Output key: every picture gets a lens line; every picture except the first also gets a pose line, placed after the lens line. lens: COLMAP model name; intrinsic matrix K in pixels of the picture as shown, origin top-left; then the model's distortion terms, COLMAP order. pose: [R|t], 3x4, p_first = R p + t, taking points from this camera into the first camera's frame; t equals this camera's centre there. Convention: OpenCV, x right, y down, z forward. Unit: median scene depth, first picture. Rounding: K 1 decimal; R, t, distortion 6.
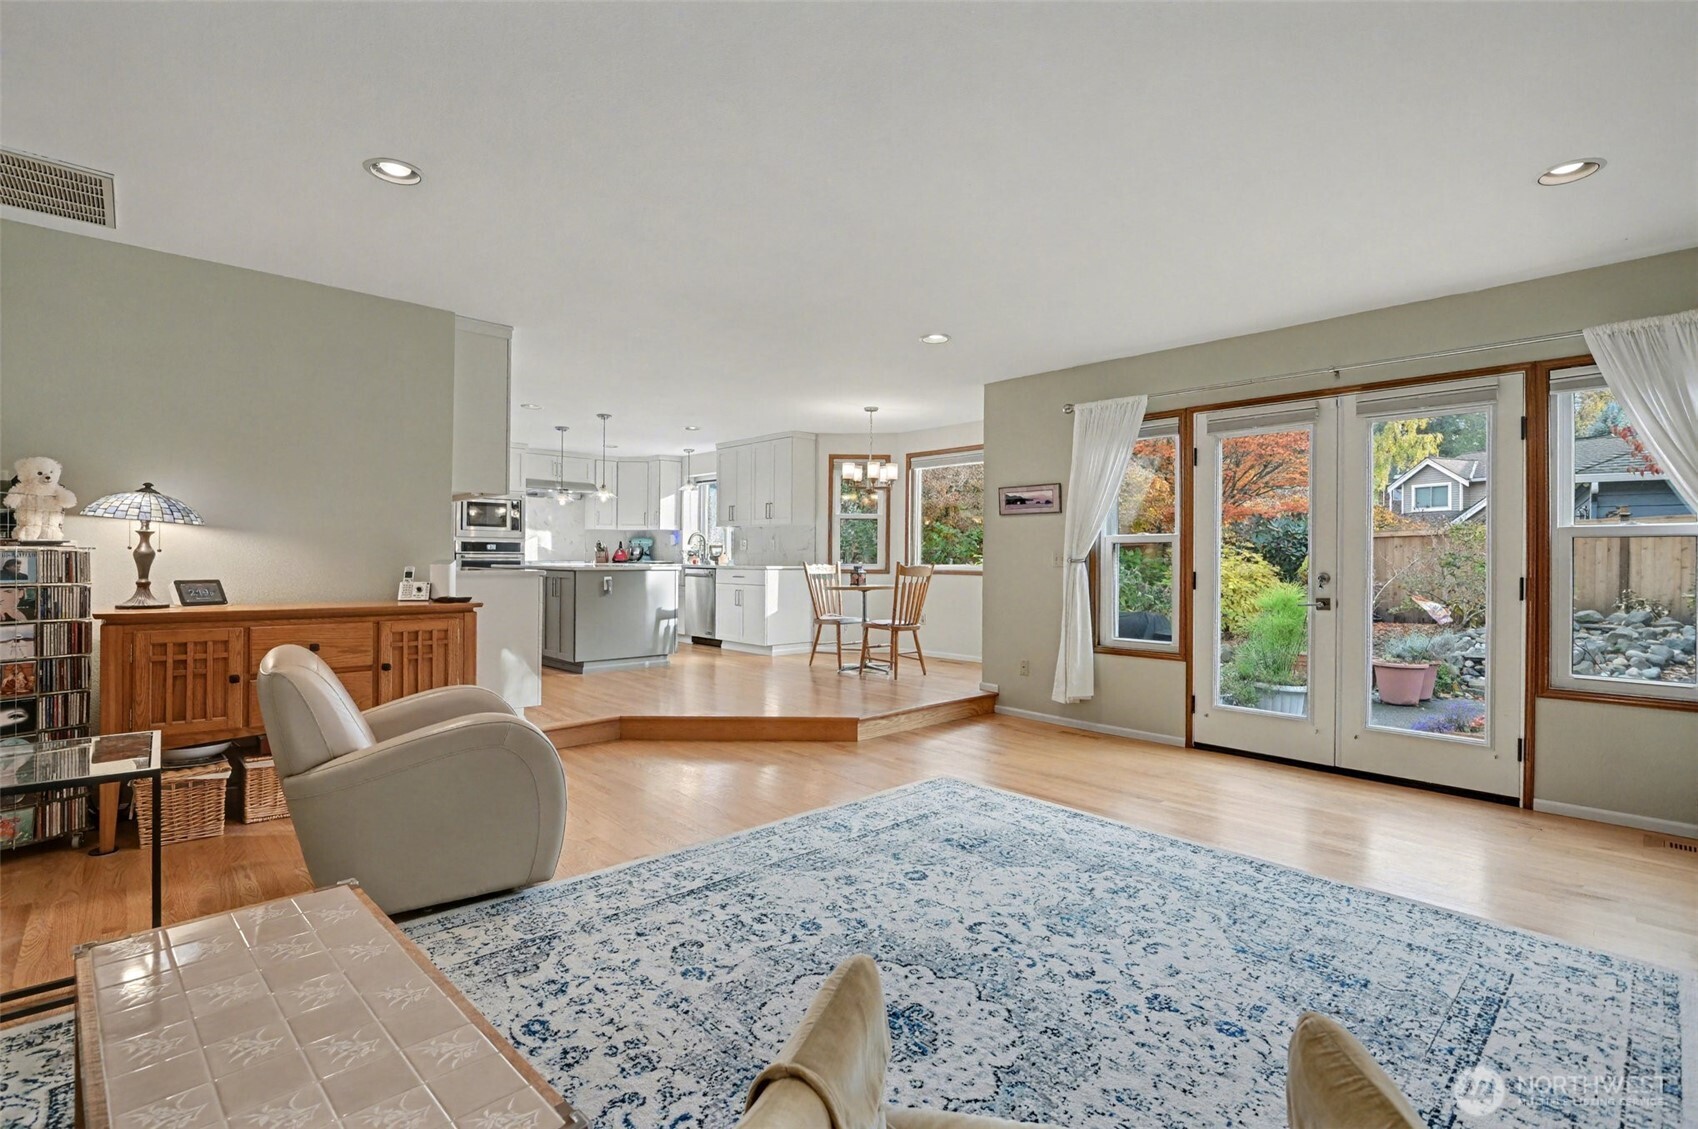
lens RADIAL K [[778.6, 0, 845.2], [0, 778.6, 557.4], [0, 0, 1]] dist [-0.002722, -0.007516]
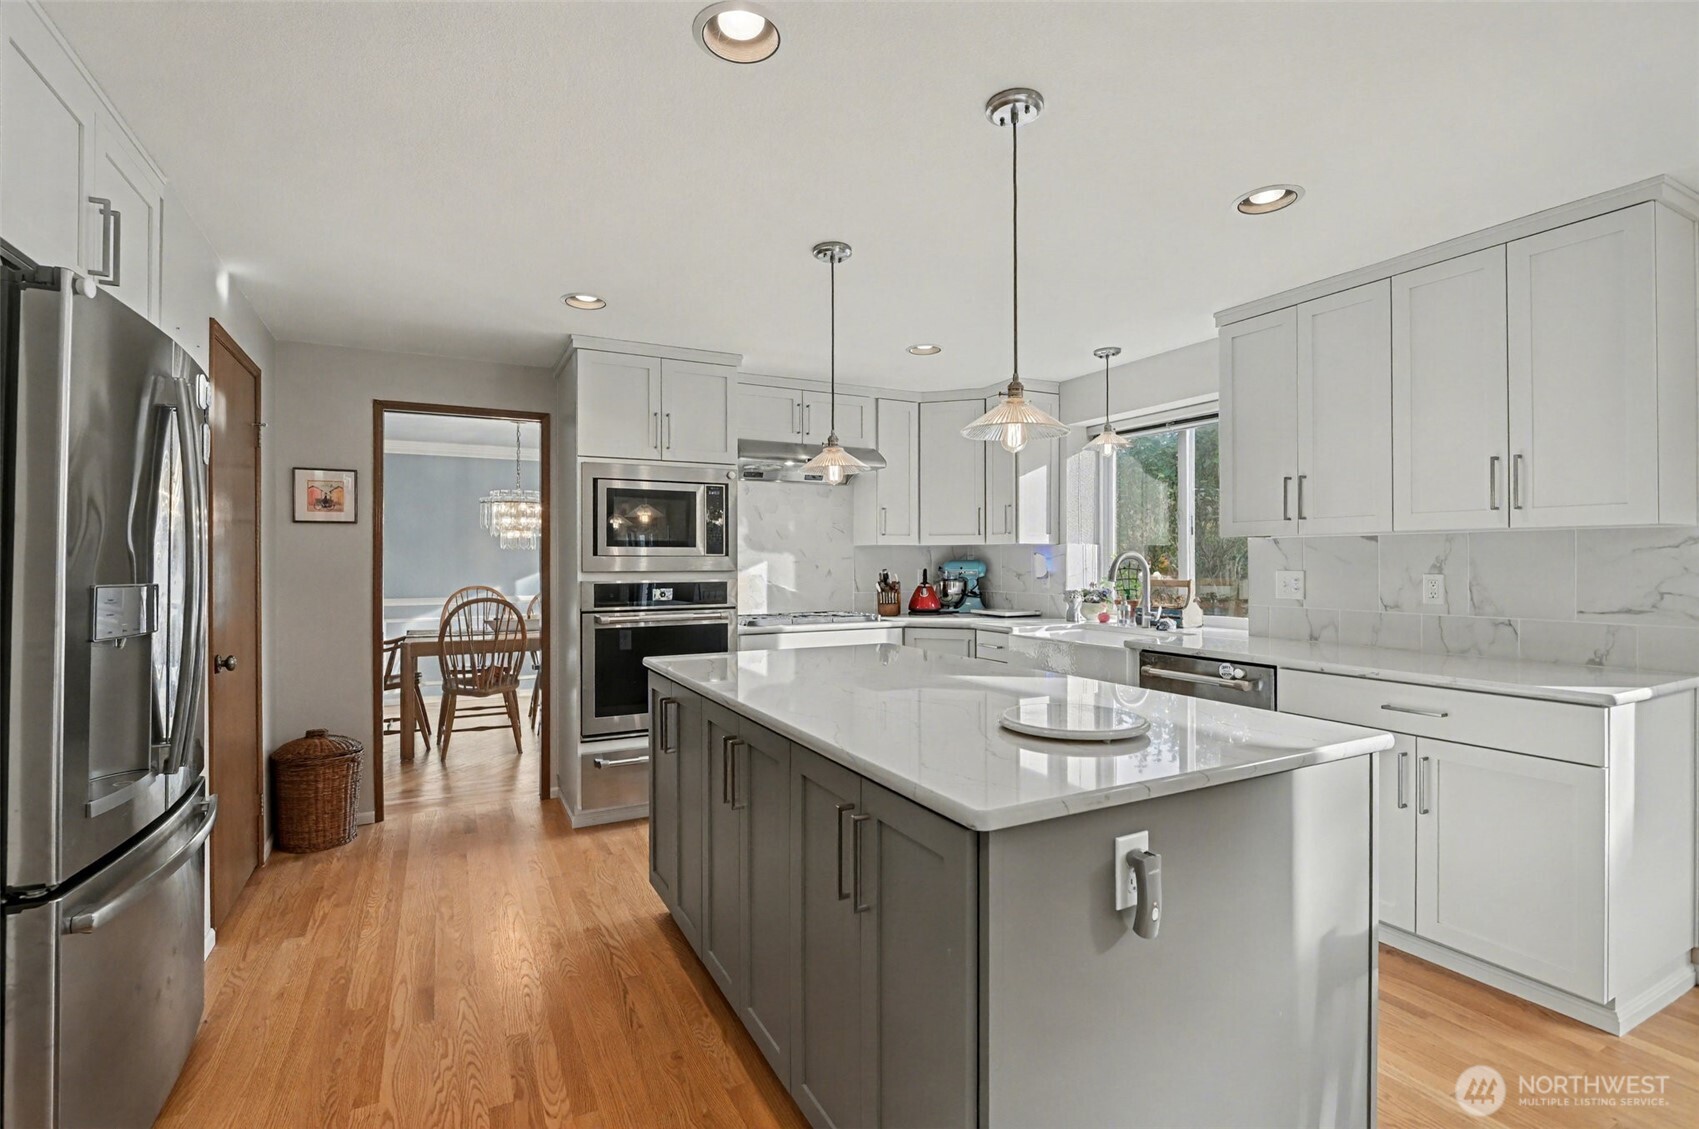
lens RADIAL K [[779.1, 0, 845.7], [0, 779.1, 557.4], [0, 0, 1]] dist [-0.002722, -0.007516]
pose [[0.963910, -0.011359, -0.265985, -0.224334], [0.010162, 0.999931, -0.005874, -0.027760], [0.266033, 0.002959, 0.963959, 0.564158]]
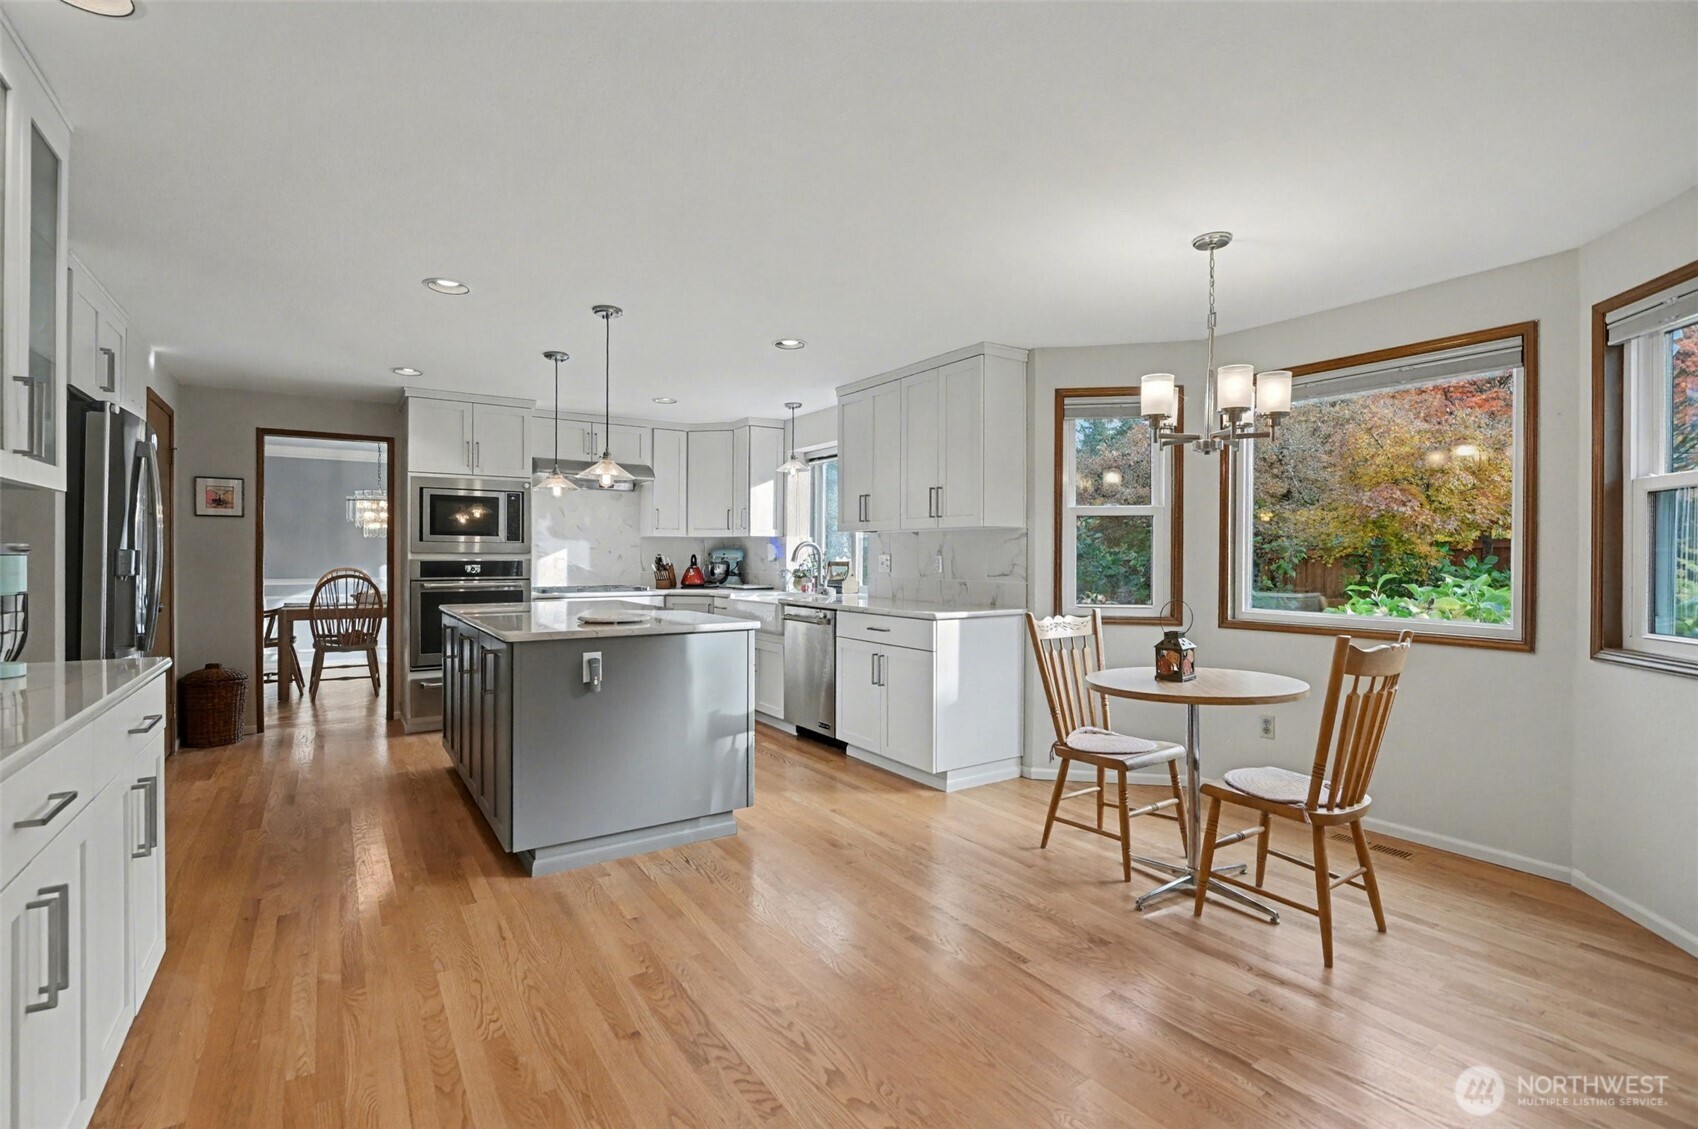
lens RADIAL K [[778.6, 0, 845.2], [0, 778.6, 557.4], [0, 0, 1]] dist [-0.002722, -0.007516]
pose [[0.986870, -0.003428, -0.161483, -0.063738], [0.003843, 0.999990, 0.002261, -0.020912], [0.161474, -0.002851, 0.986873, 0.409723]]
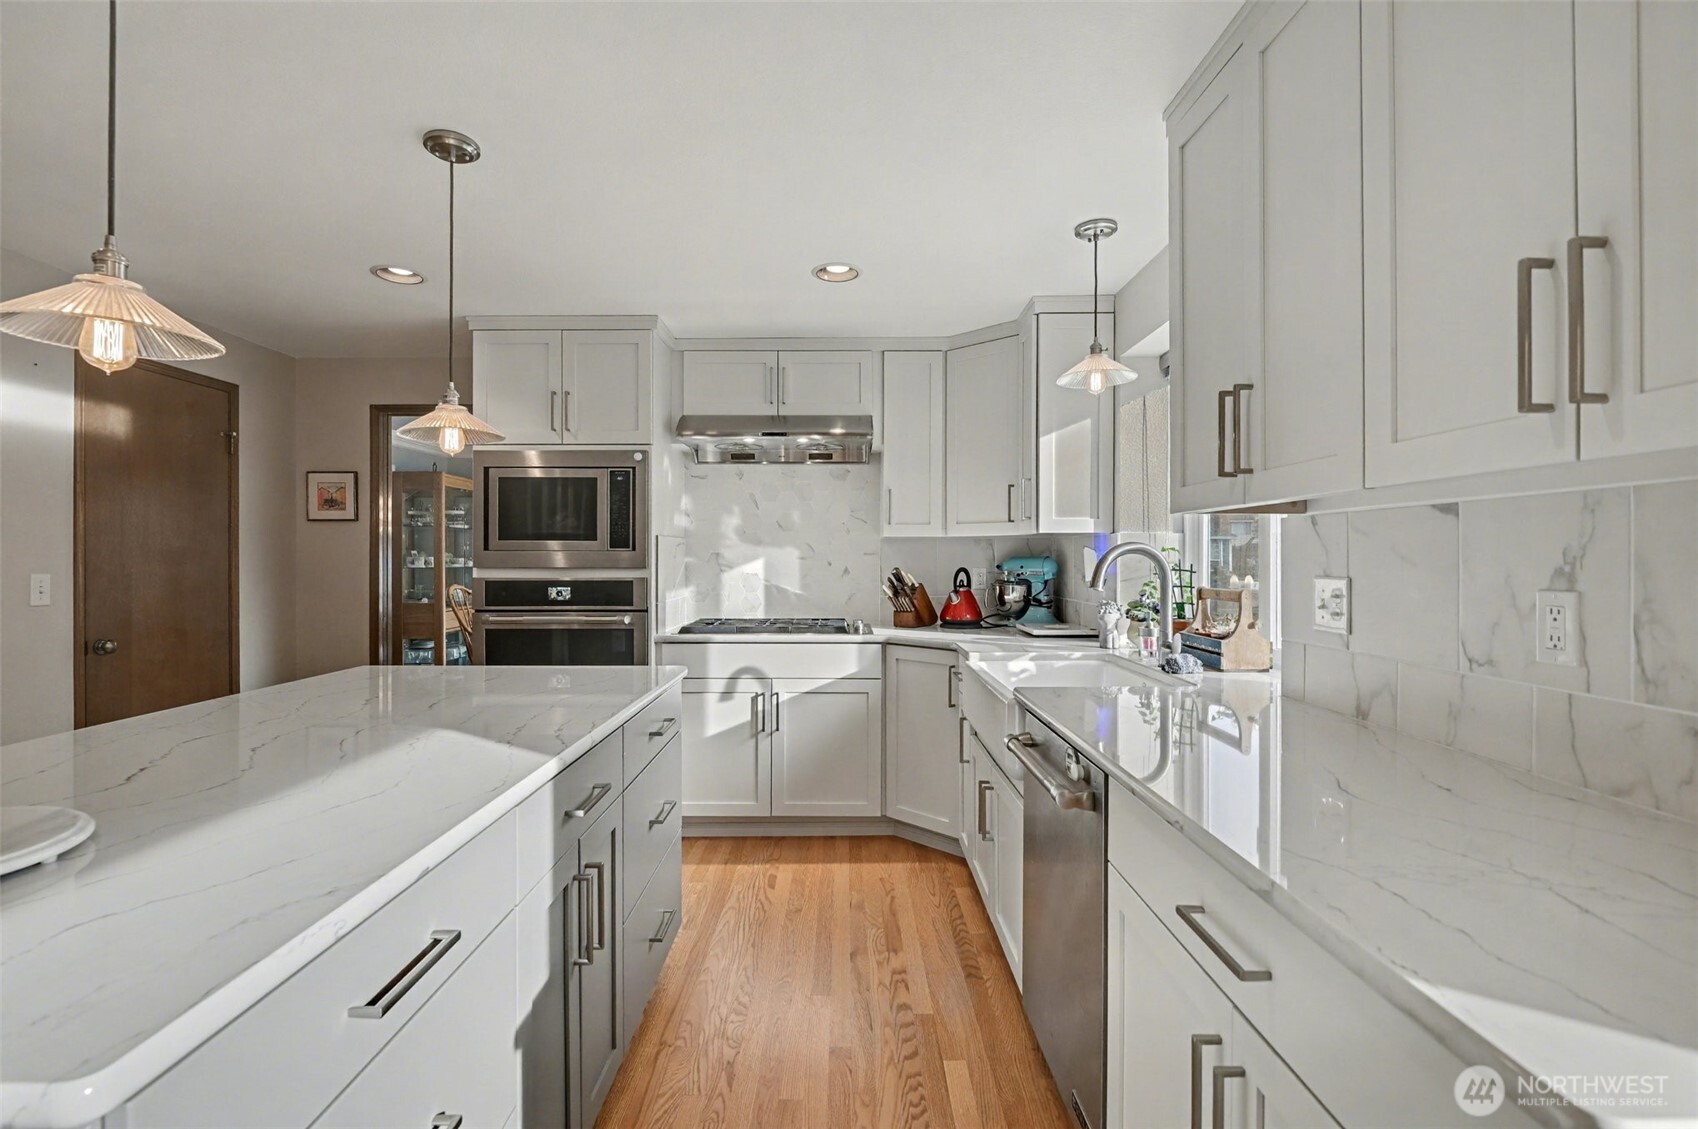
lens RADIAL K [[778.6, 0, 845.2], [0, 778.6, 557.4], [0, 0, 1]] dist [-0.002722, -0.007516]
pose [[0.735267, -0.007647, -0.677734, -0.085384], [0.005875, 0.999971, -0.004909, -0.026255], [0.677752, -0.000372, 0.735291, 0.745998]]
